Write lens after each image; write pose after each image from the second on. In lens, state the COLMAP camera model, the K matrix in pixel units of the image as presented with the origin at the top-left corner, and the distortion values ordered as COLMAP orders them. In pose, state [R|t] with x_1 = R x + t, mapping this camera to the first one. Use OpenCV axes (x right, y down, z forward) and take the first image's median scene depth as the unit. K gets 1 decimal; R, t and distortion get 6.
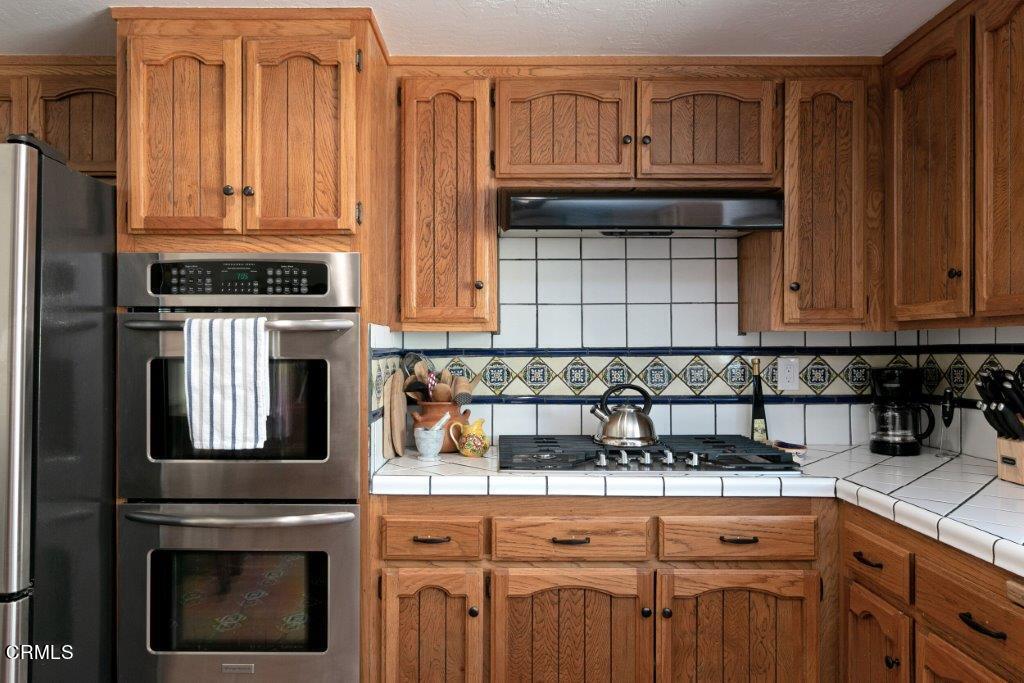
lens RADIAL K [[685.9, 0, 488.6], [0, 685.9, 346.7], [0, 0, 1]] dist [0.000523, 0.002048]
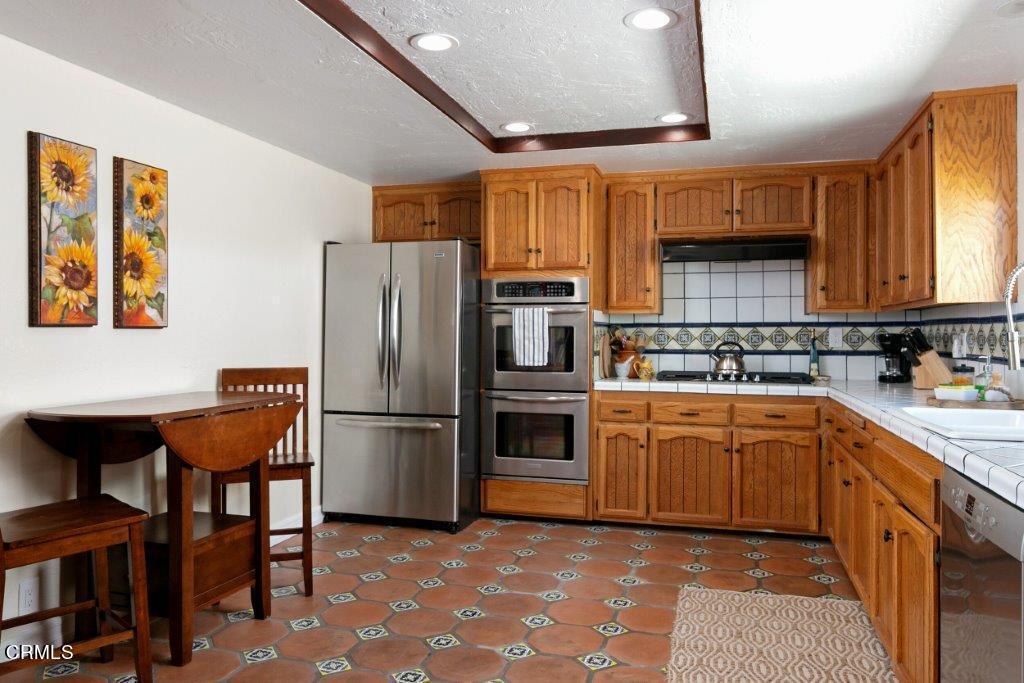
lens RADIAL K [[718.5, 0, 512.0], [0, 718.5, 341.5], [0, 0, 1]] dist [-0.005394, -0.001420]
pose [[0.964764, 0.004829, -0.263072, 0.168014], [-0.001973, 0.999936, 0.011119, 0.039664], [0.263109, -0.010209, 0.964712, -1.198151]]
